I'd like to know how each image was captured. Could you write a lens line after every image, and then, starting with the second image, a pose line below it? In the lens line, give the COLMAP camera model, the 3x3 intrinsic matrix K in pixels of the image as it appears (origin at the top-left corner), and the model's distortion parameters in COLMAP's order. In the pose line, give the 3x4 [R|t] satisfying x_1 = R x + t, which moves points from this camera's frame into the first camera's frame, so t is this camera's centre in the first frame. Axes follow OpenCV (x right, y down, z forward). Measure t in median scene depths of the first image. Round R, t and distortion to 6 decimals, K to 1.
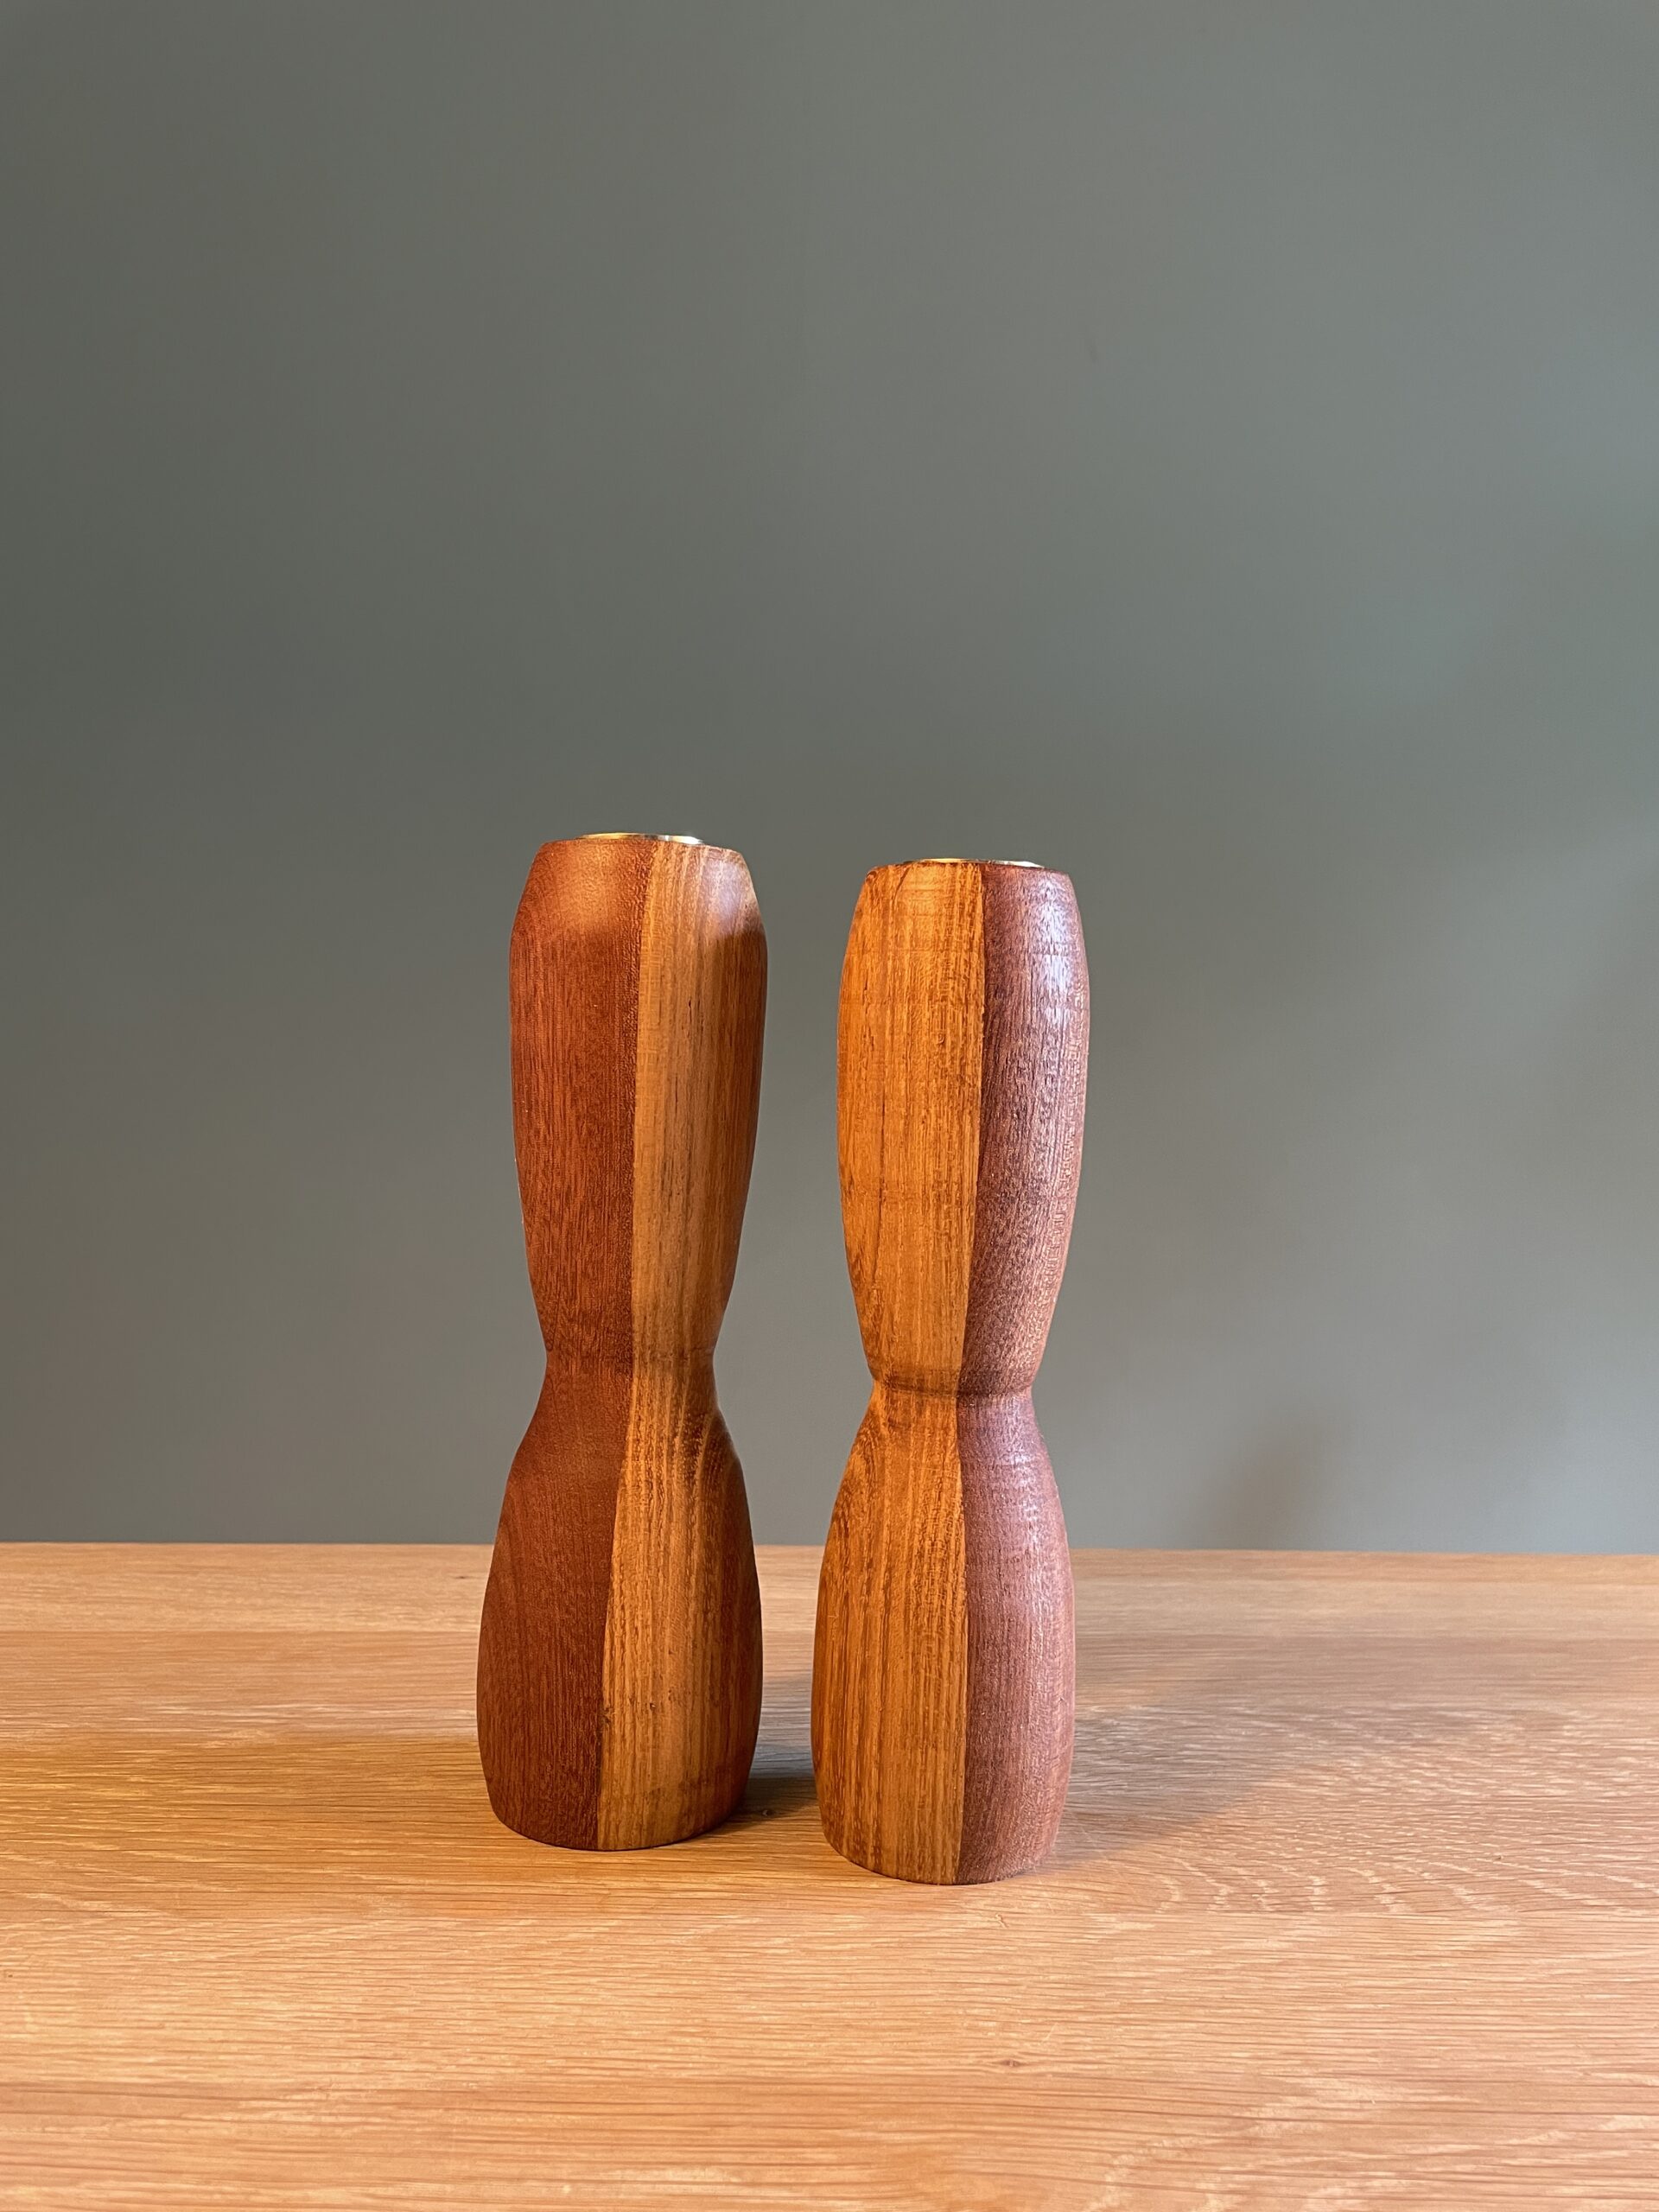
lens RADIAL K [[1710.8, 0, 818.5], [0, 1710.8, 1110.0], [0, 0, 1]] dist [0.054226, -0.089374]
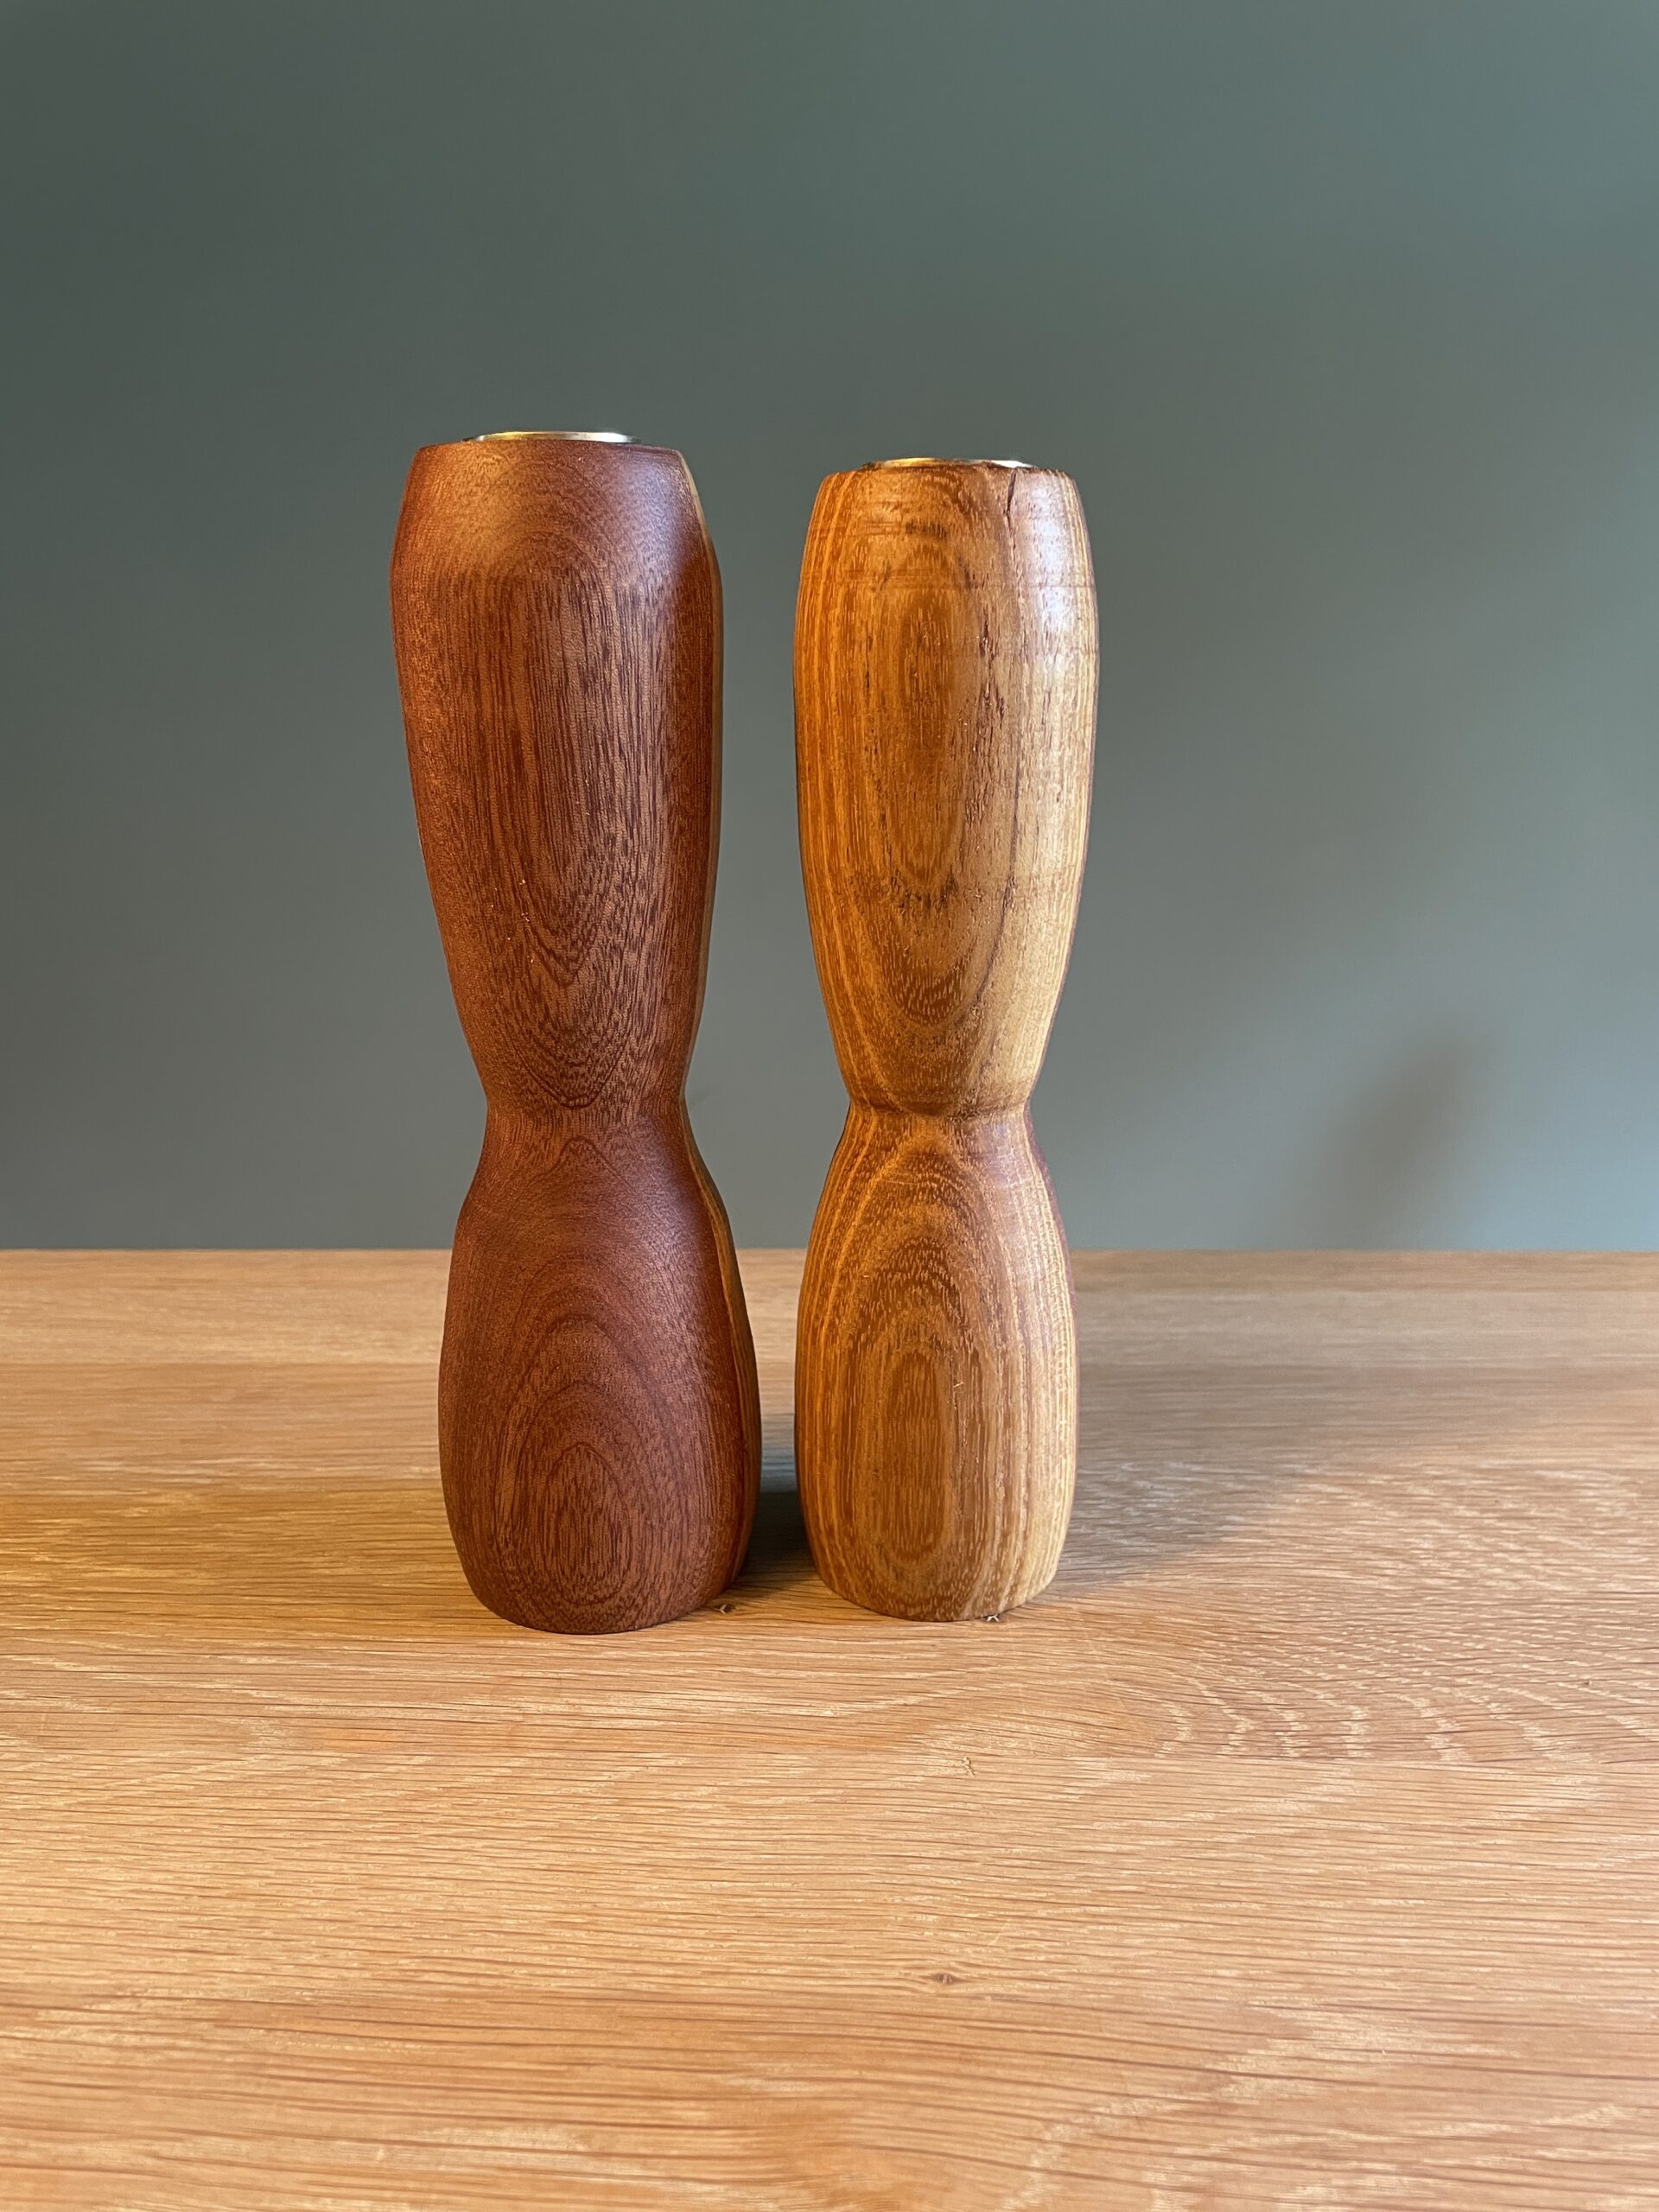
lens RADIAL K [[1710.8, 0, 818.2], [0, 1710.8, 1088.7], [0, 0, 1]] dist [0.054226, -0.089374]
pose [[0.995638, -0.011419, -0.092604, 0.104403], [0.031396, 0.975610, 0.217255, -0.040131], [0.087865, -0.219215, 0.971712, 0.217922]]
